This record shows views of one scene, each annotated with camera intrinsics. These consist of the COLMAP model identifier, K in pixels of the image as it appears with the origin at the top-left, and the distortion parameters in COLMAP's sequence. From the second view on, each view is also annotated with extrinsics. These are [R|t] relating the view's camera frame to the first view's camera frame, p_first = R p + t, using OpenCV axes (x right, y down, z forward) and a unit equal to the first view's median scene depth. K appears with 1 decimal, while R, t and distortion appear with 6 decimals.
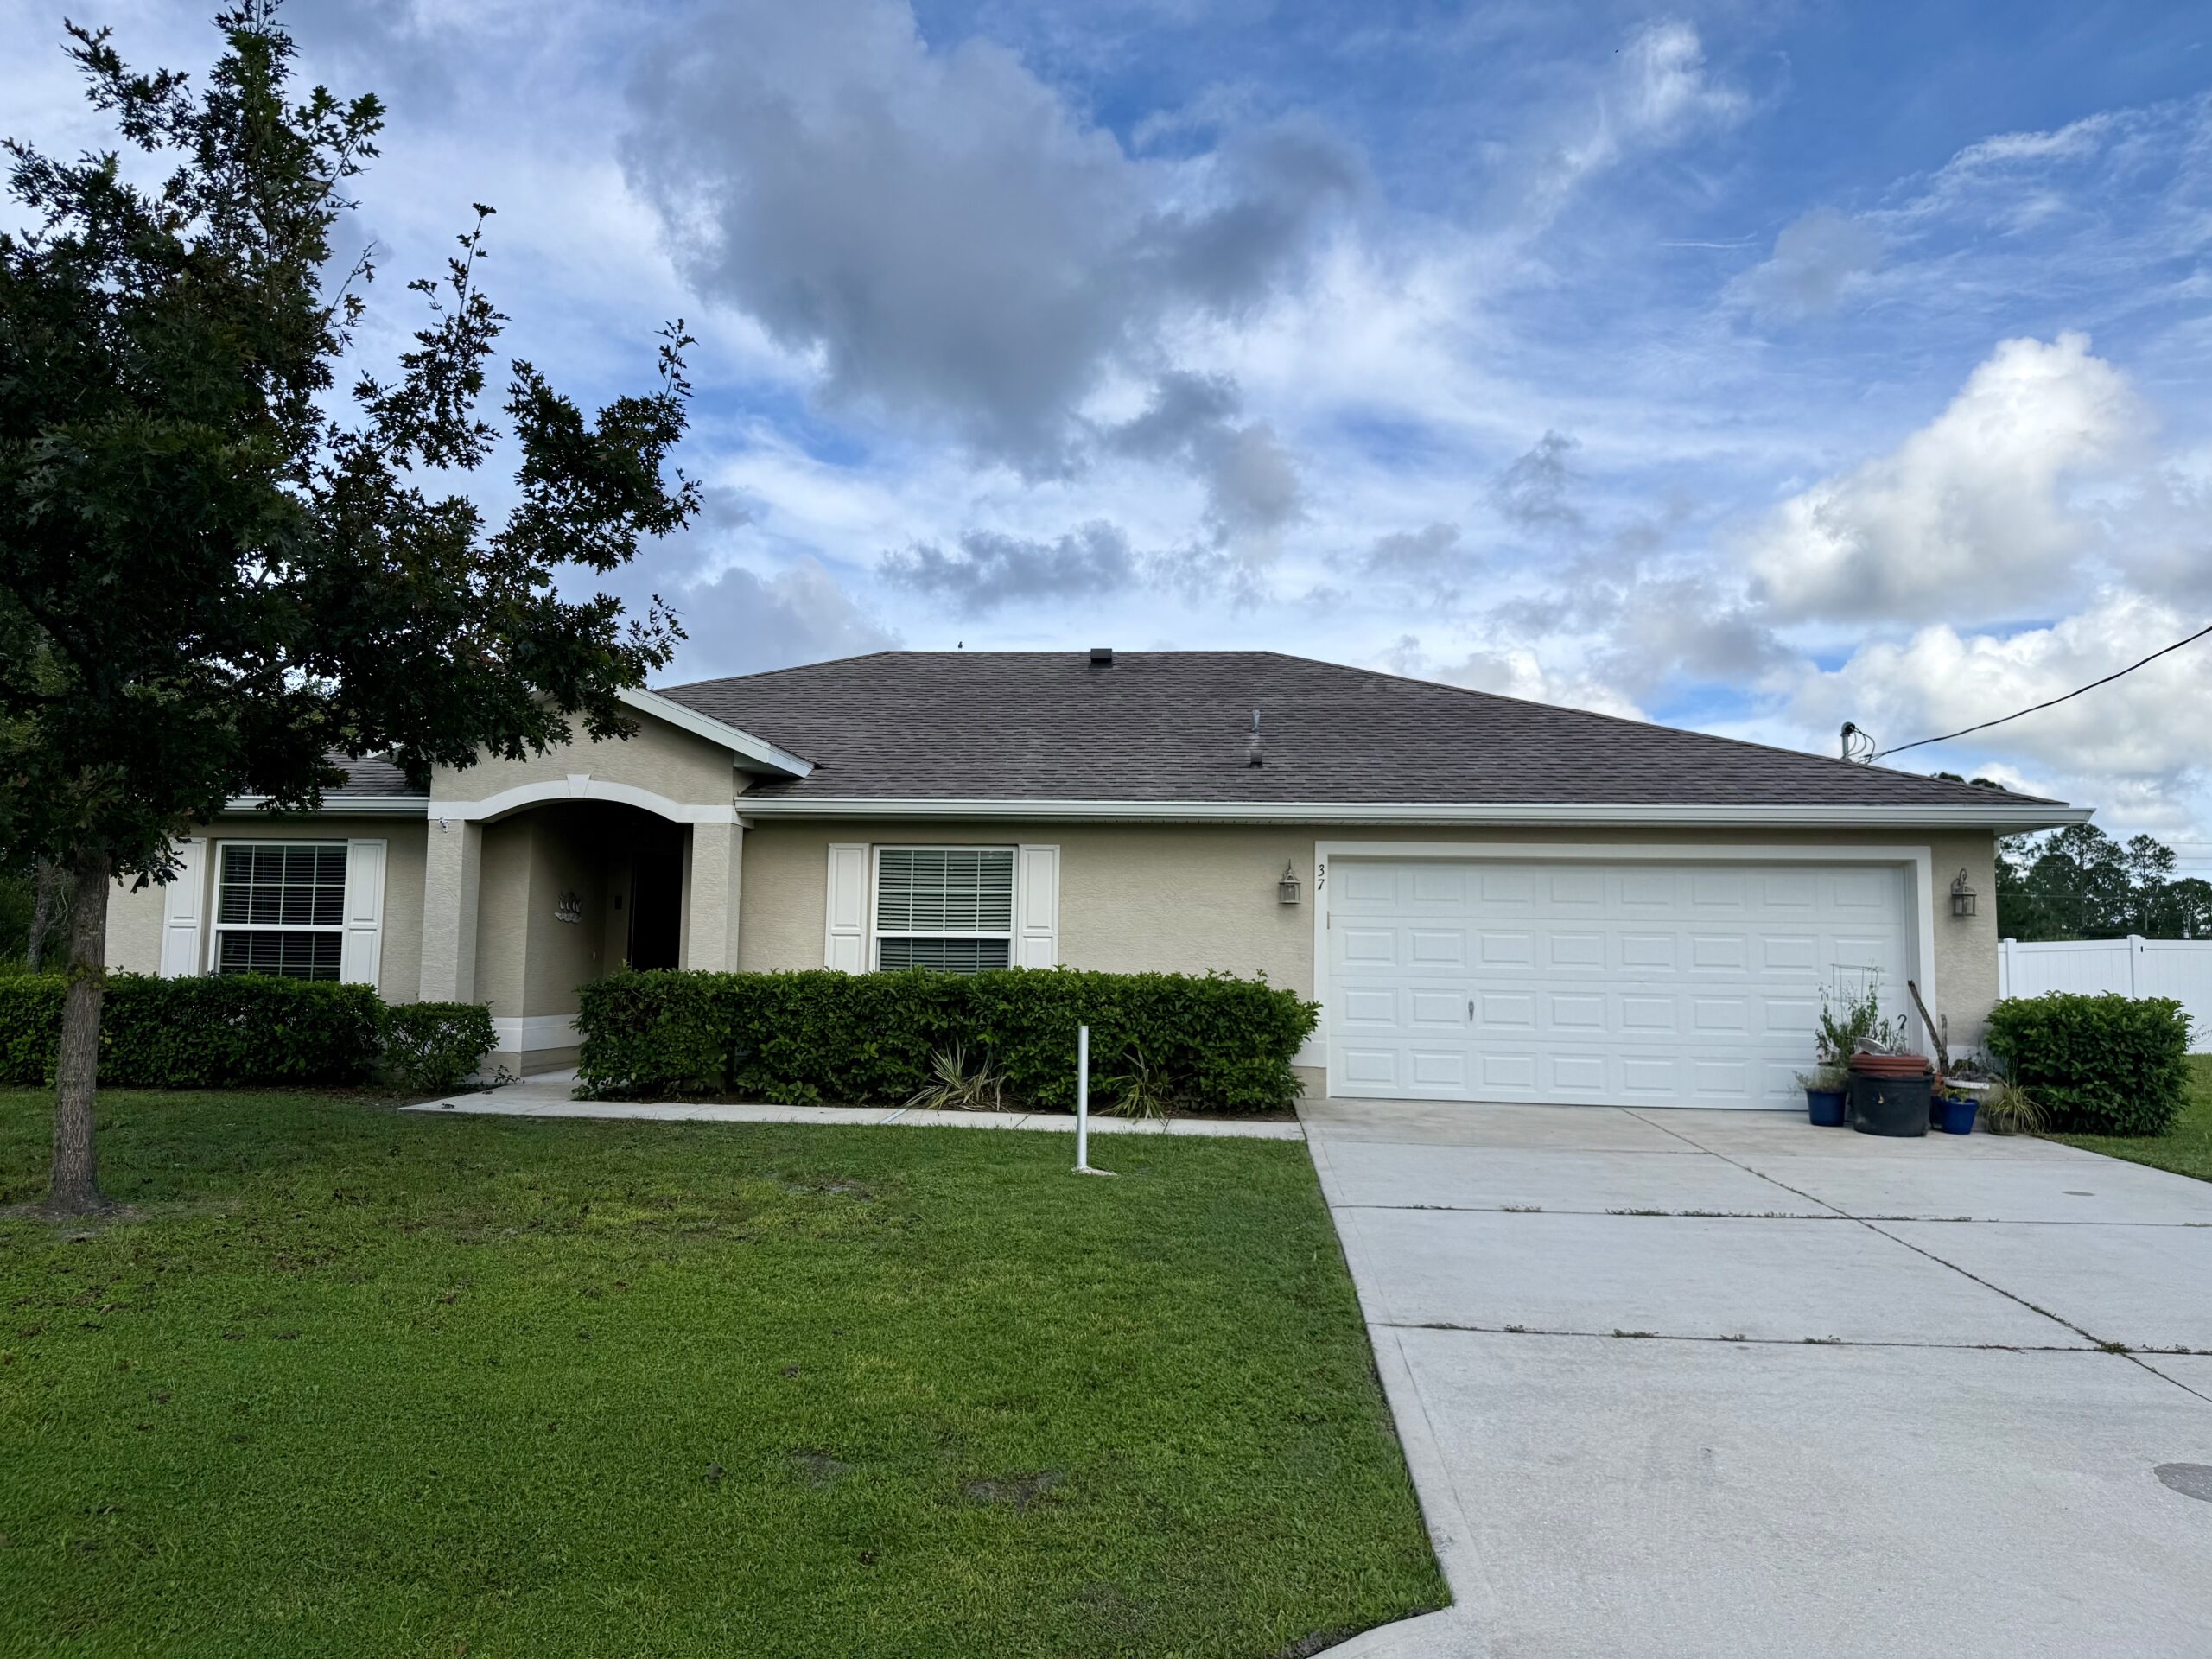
lens RADIAL K [[1608.6, 0, 1158.1], [0, 1608.6, 830.1], [0, 0, 1]] dist [0.036434, -0.054119]
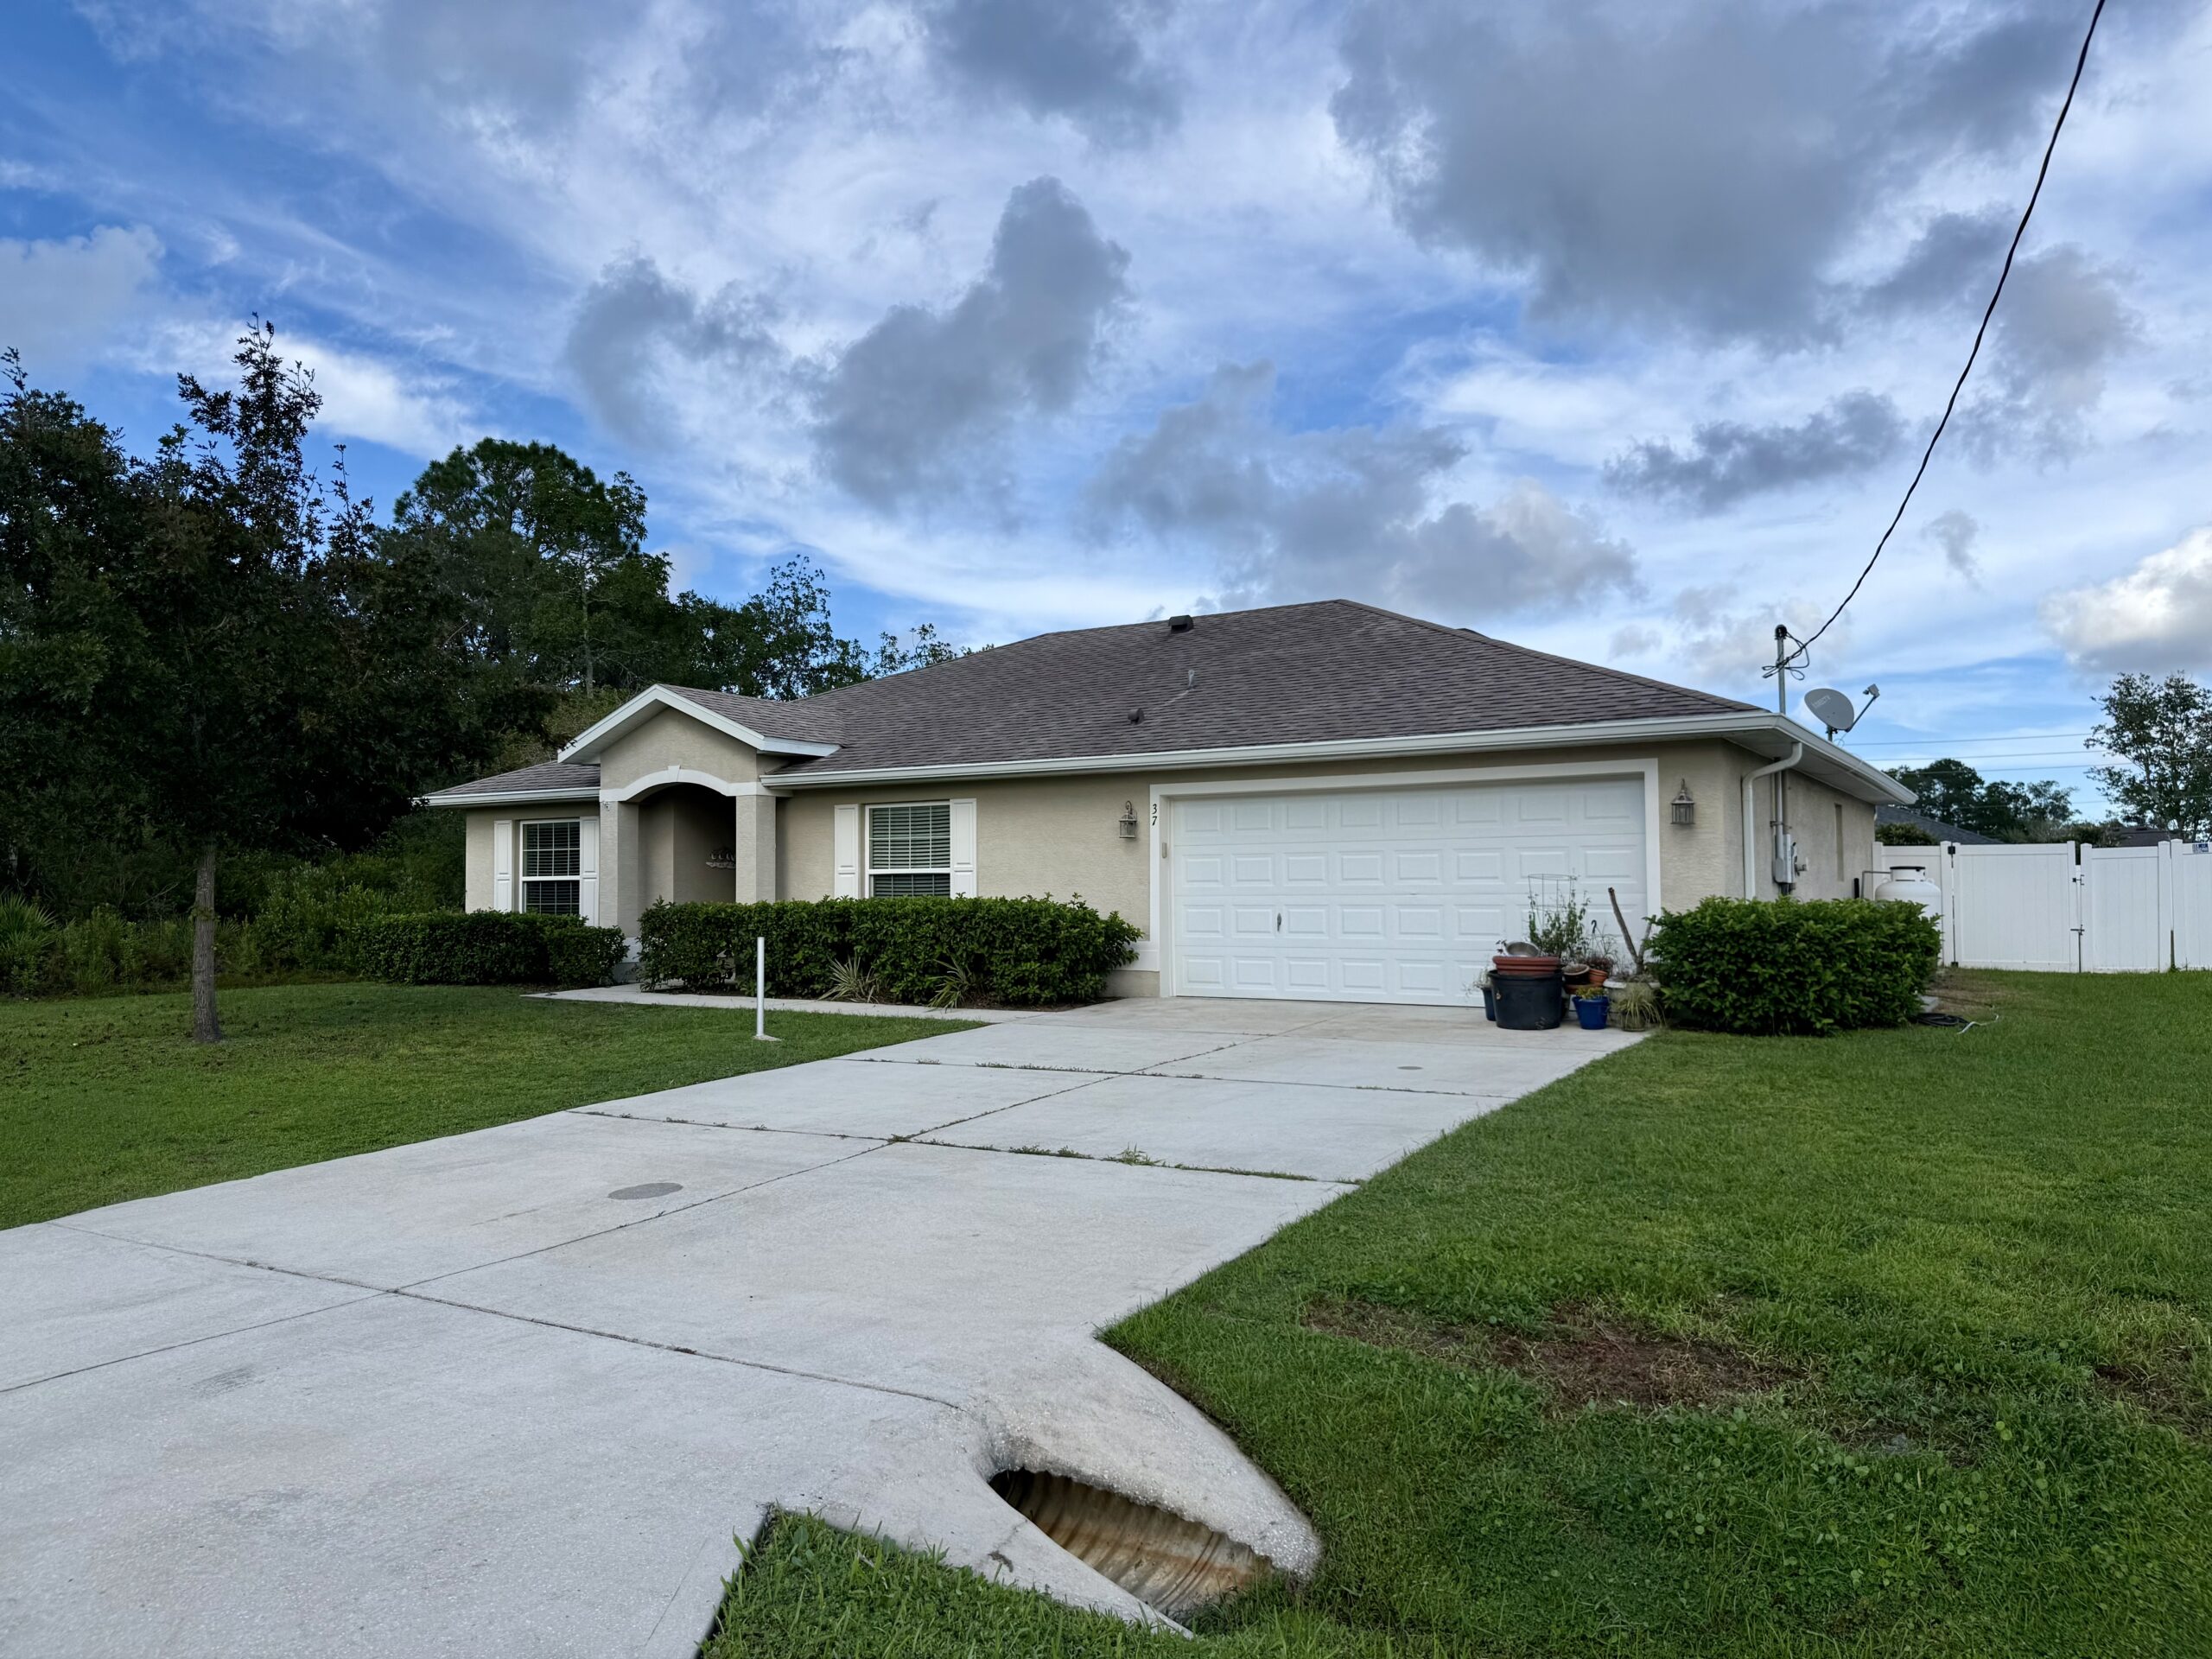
lens RADIAL K [[1608.6, 0, 1116.9], [0, 1608.6, 850.5], [0, 0, 1]] dist [0.036434, -0.054119]
pose [[0.885560, -0.035136, -0.463195, 0.632353], [0.061874, 0.997172, 0.042652, 0.003412], [0.460386, -0.066430, 0.885230, -0.076815]]
